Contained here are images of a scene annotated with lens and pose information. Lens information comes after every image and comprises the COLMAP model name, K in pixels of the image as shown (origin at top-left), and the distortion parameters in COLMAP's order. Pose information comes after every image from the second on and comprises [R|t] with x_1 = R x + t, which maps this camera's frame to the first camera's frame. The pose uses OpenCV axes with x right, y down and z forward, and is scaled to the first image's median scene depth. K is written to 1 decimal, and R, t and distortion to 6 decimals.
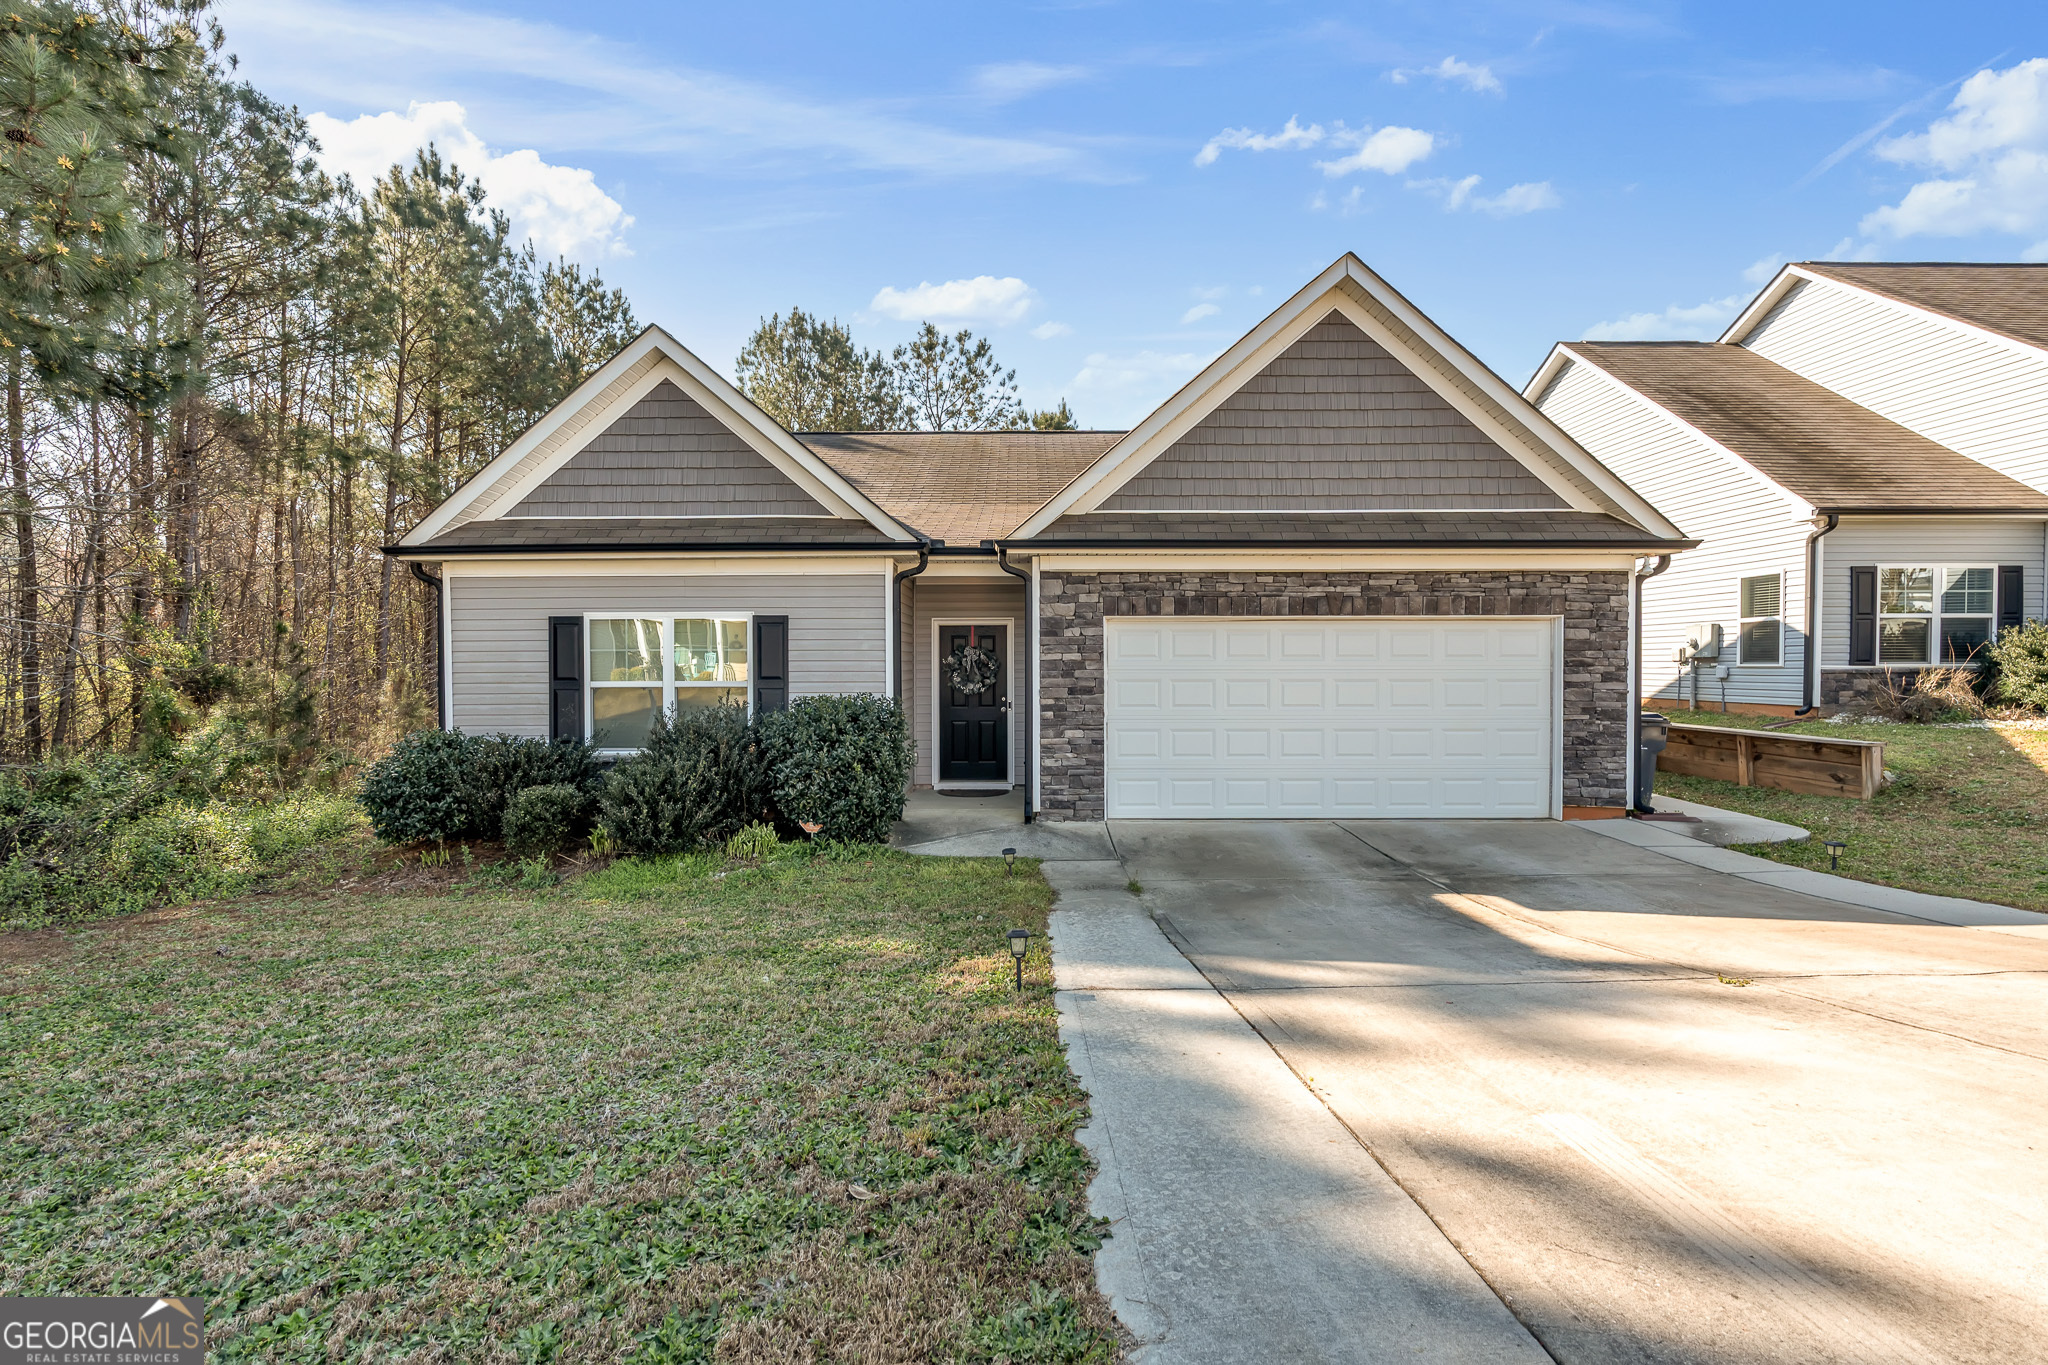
lens RADIAL K [[902.7, 0, 1024.0], [0, 902.7, 682.5], [0, 0, 1]] dist [-0.001429, -0.000475]
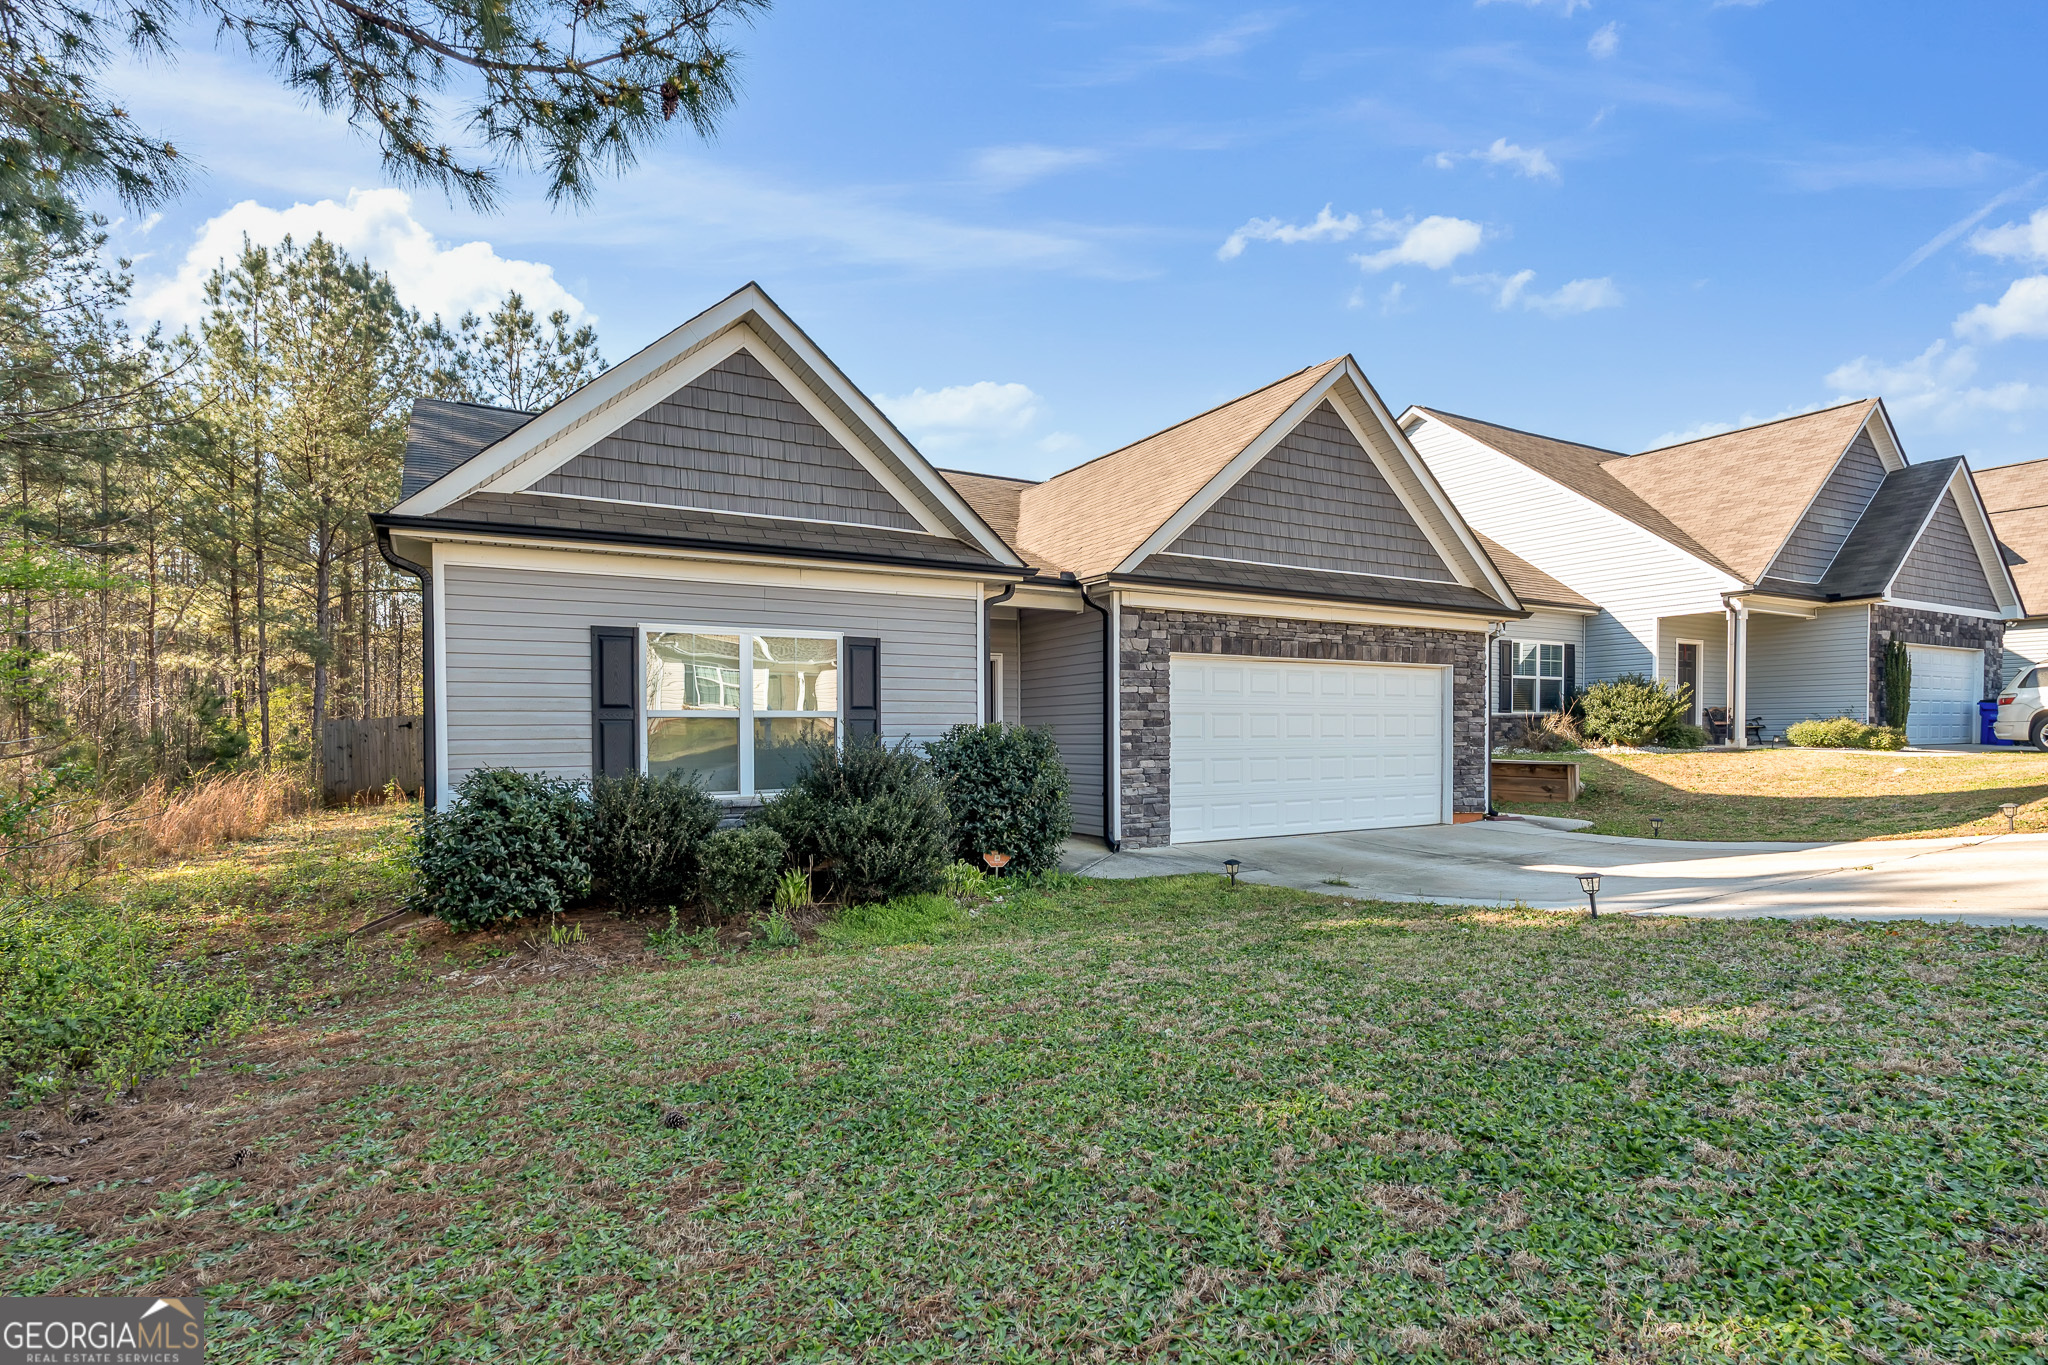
lens RADIAL K [[993.9, 0, 1022.2], [0, 993.9, 747.3], [0, 0, 1]] dist [-0.001749, -0.000633]
pose [[0.867263, -0.009759, 0.497755, -0.642539], [0.011640, 0.999932, -0.000678, 0.036915], [-0.497715, 0.006382, 0.867317, 0.076488]]
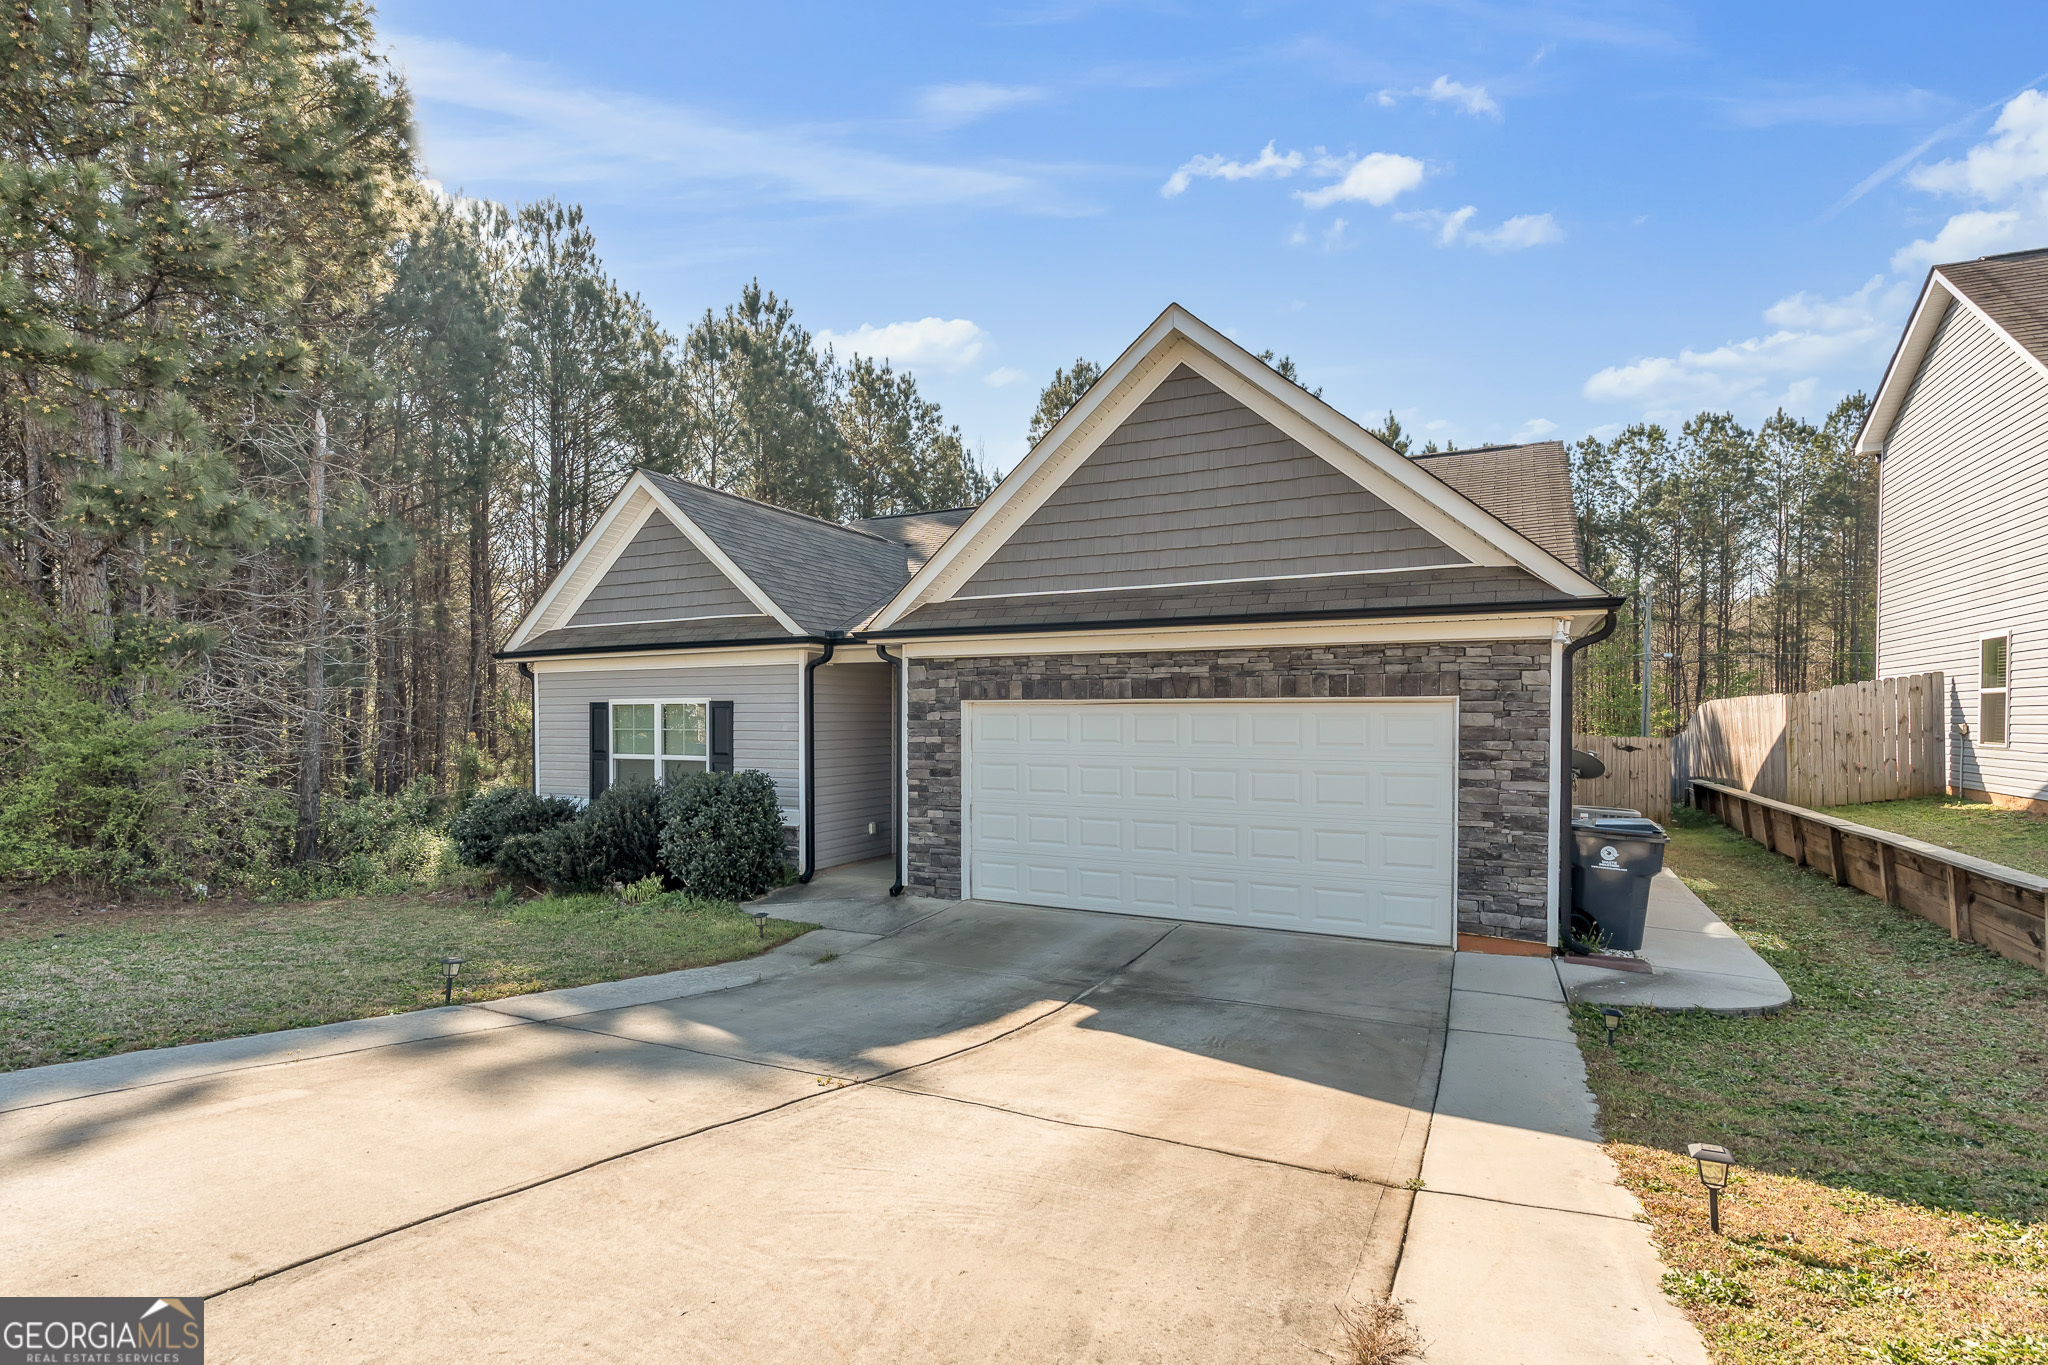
lens RADIAL K [[991.8, 0, 980.8], [0, 991.8, 740.1], [0, 0, 1]] dist [0.001558, 0.000009]
pose [[0.882341, 0.013482, -0.470418, 0.638182], [-0.012288, 0.999909, 0.005608, -0.035206], [0.470451, 0.000832, 0.882426, 0.018595]]
